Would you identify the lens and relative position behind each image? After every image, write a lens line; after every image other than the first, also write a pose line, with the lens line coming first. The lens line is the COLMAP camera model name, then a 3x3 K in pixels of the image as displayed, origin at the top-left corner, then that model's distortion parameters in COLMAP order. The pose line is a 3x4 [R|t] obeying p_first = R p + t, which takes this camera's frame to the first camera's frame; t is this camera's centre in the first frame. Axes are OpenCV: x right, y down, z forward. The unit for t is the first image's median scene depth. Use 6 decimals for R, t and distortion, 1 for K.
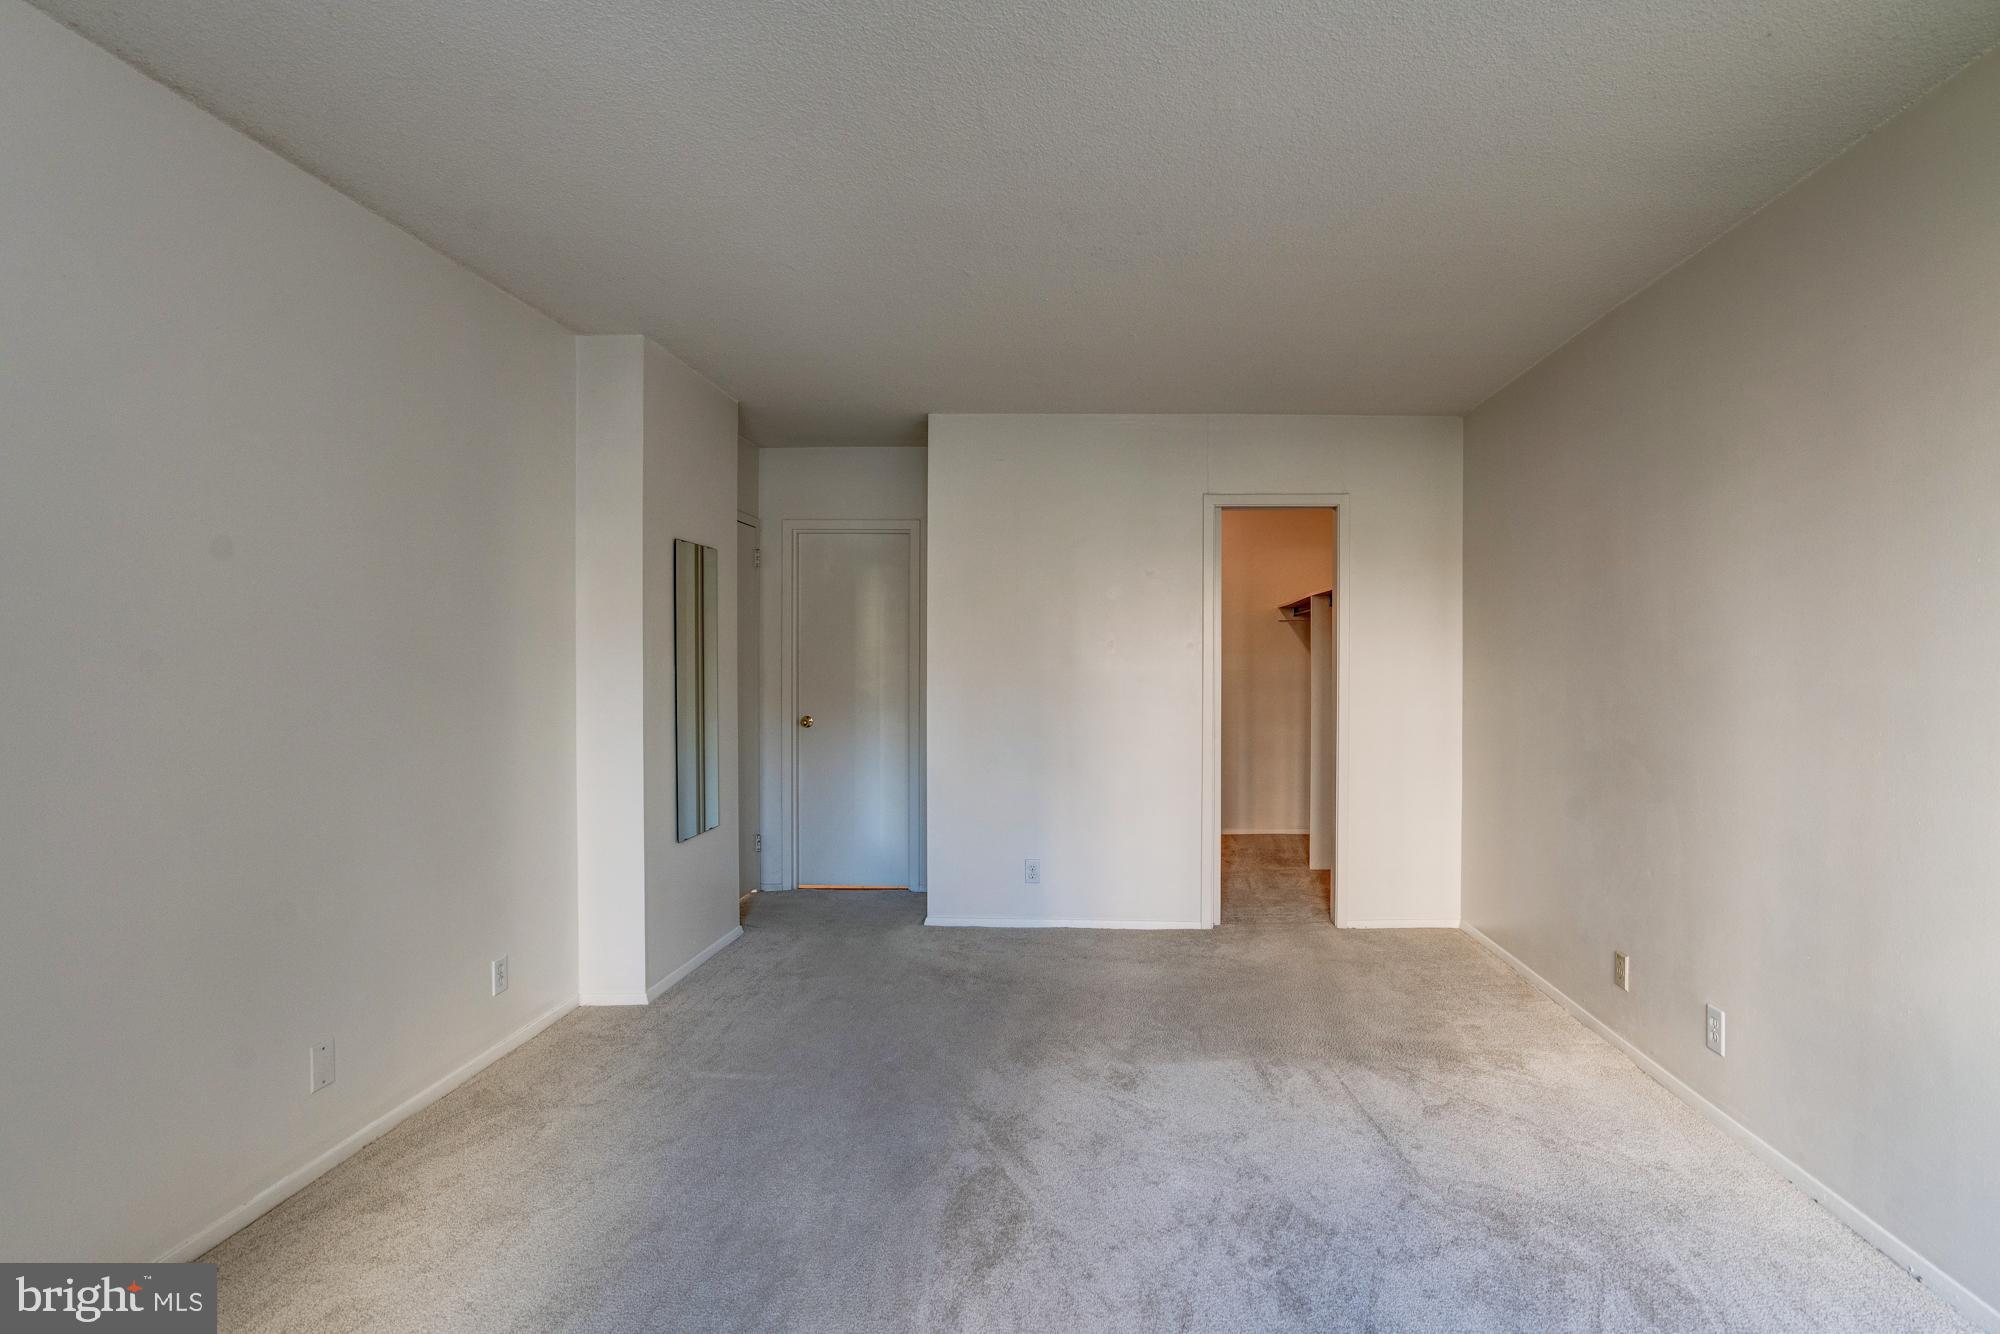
lens RADIAL K [[971.5, 0, 1071.3], [0, 971.5, 682.0], [0, 0, 1]] dist [-0.054531, 0.027918]
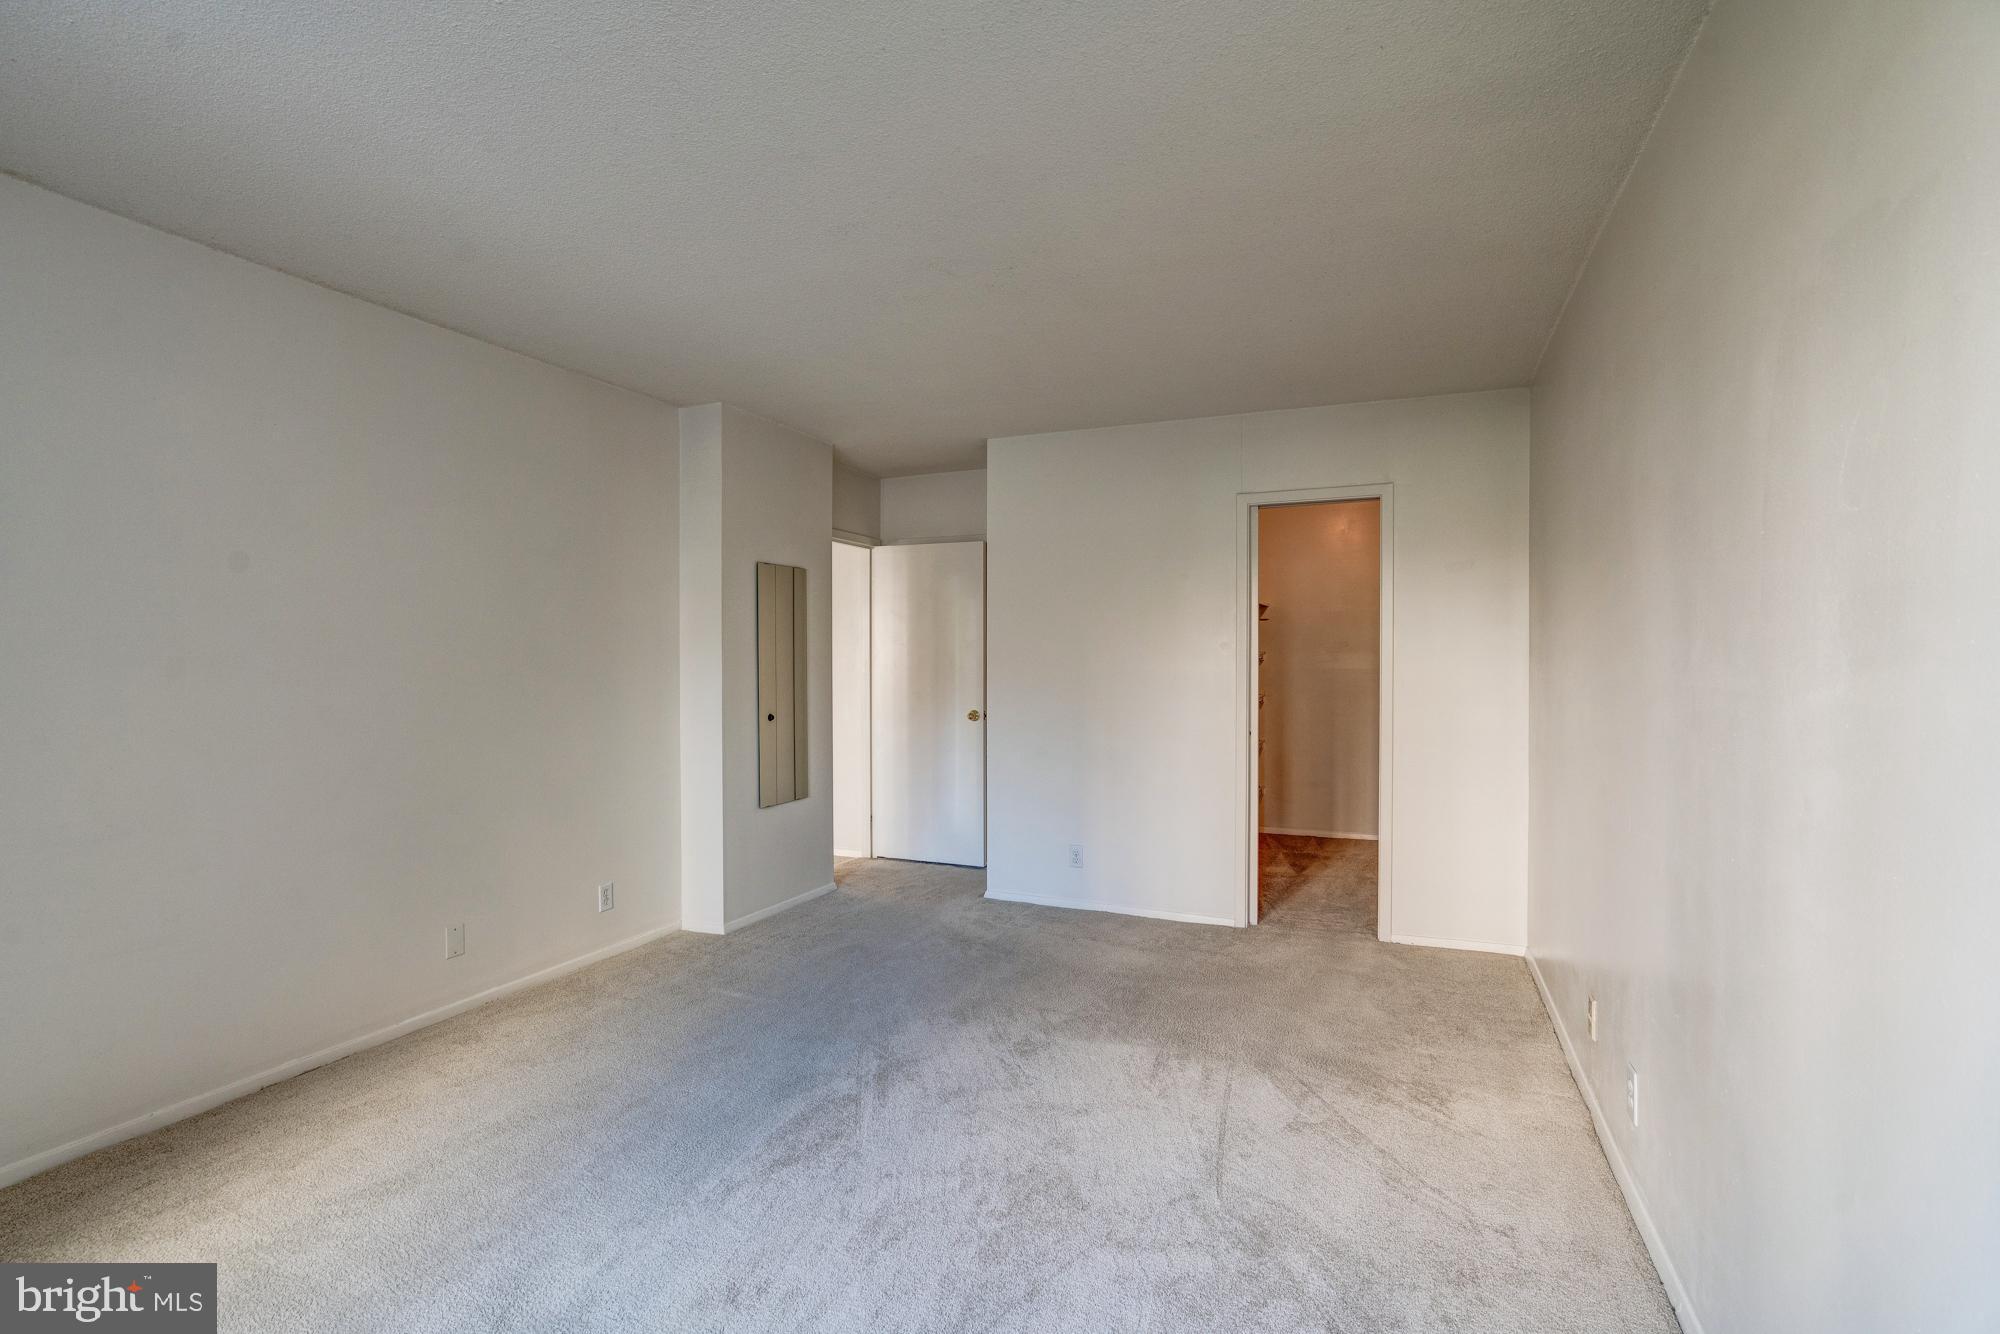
lens RADIAL K [[925.9, 0, 993.4], [0, 925.9, 677.7], [0, 0, 1]] dist [-0.056328, 0.028423]
pose [[0.921541, 0.004585, -0.388253, 0.338823], [-0.006442, 0.999973, -0.003480, 0.002082], [0.388227, 0.005708, 0.921546, 0.026968]]
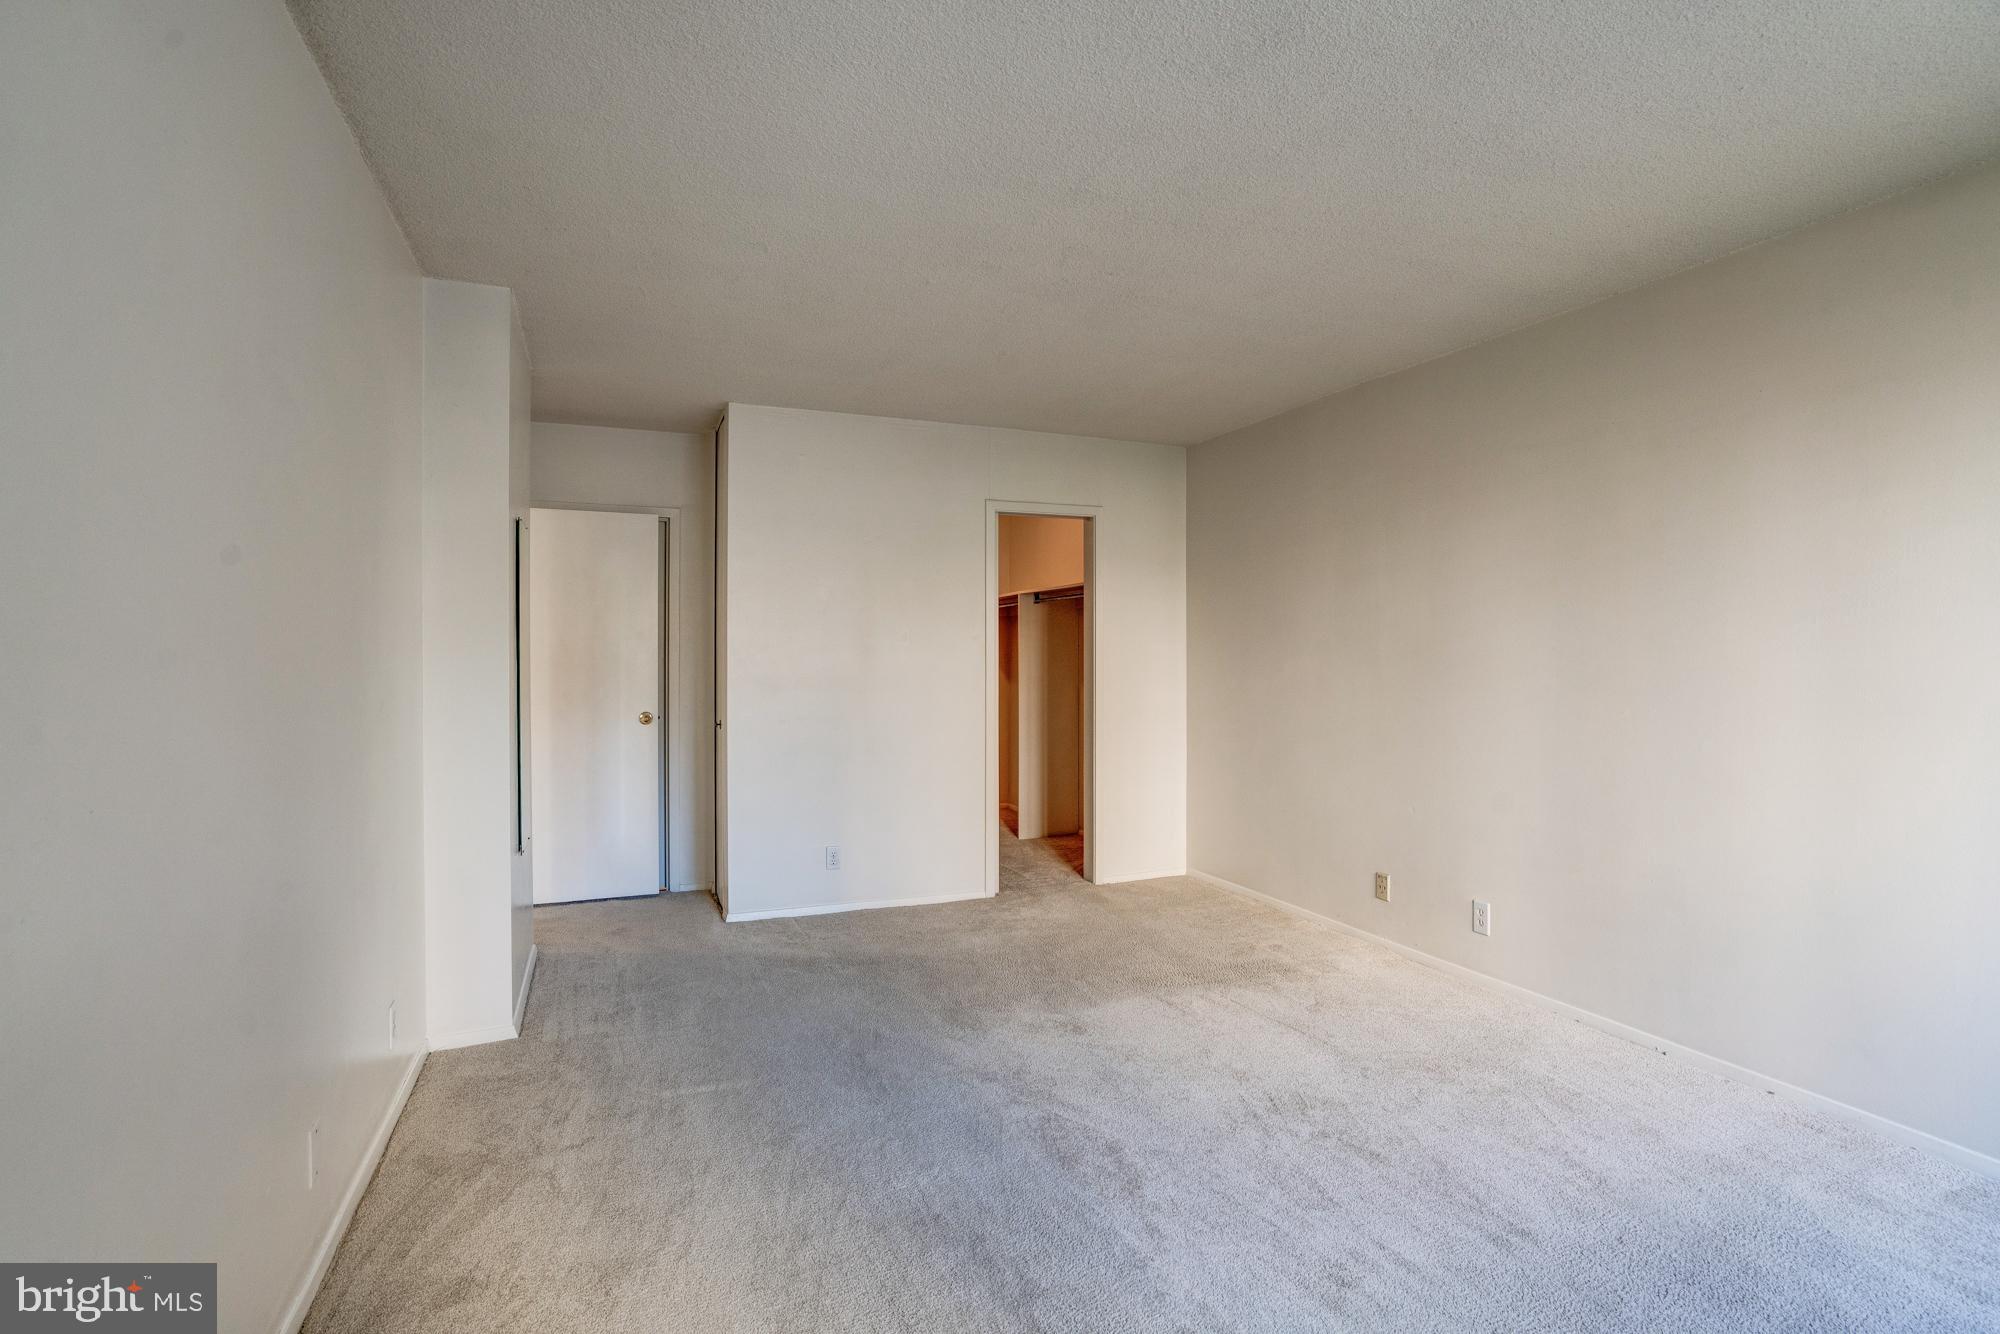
lens RADIAL K [[936.2, 0, 982.6], [0, 936.2, 680.4], [0, 0, 1]] dist [-0.053622, 0.024775]
pose [[0.921104, -0.015032, 0.389026, -0.345185], [0.012395, 0.999880, 0.009287, -0.000072], [-0.389119, -0.003733, 0.921180, 0.036624]]
